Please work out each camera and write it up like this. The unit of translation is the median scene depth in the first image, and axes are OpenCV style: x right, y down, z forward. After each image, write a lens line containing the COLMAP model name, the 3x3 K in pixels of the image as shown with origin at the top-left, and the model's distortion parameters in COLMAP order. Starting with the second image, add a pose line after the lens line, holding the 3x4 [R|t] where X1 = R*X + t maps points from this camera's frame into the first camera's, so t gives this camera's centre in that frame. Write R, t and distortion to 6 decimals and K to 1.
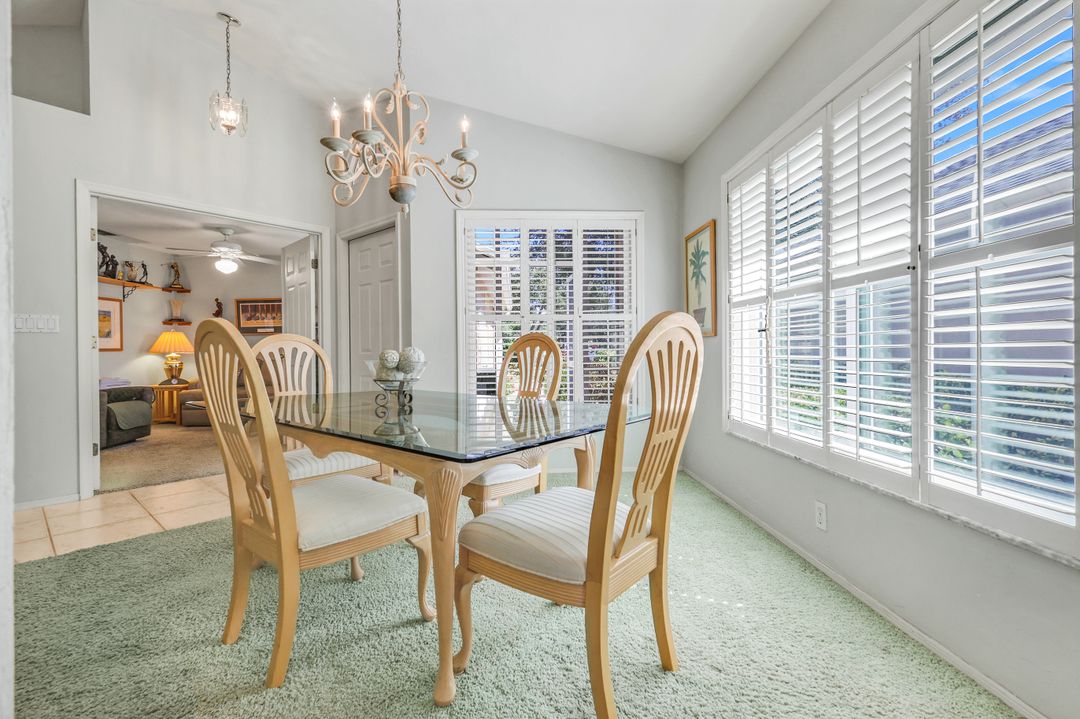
lens RADIAL K [[480.6, 0, 539.2], [0, 480.6, 354.5], [0, 0, 1]] dist [-0.000311, 0.000806]
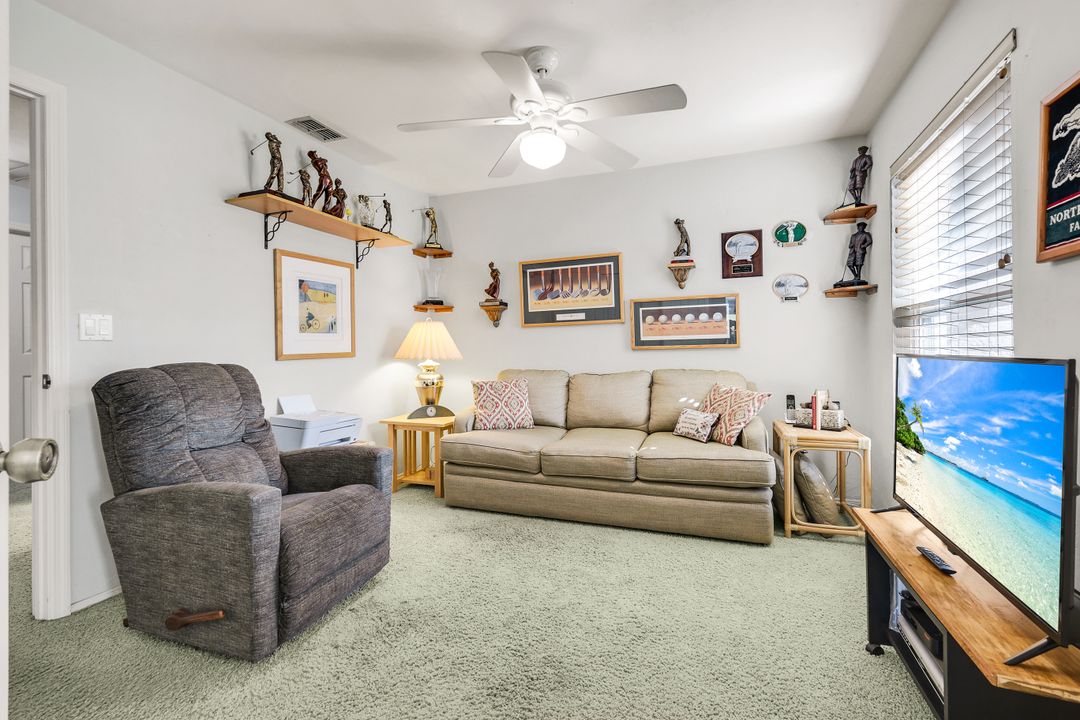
lens RADIAL K [[480.6, 0, 541.6], [0, 480.6, 352.9], [0, 0, 1]] dist [-0.000311, 0.000806]
pose [[0.916504, 0.004642, -0.399999, -0.417113], [-0.000887, 0.999954, 0.009574, -0.016241], [0.400025, -0.008420, 0.916465, 0.538757]]
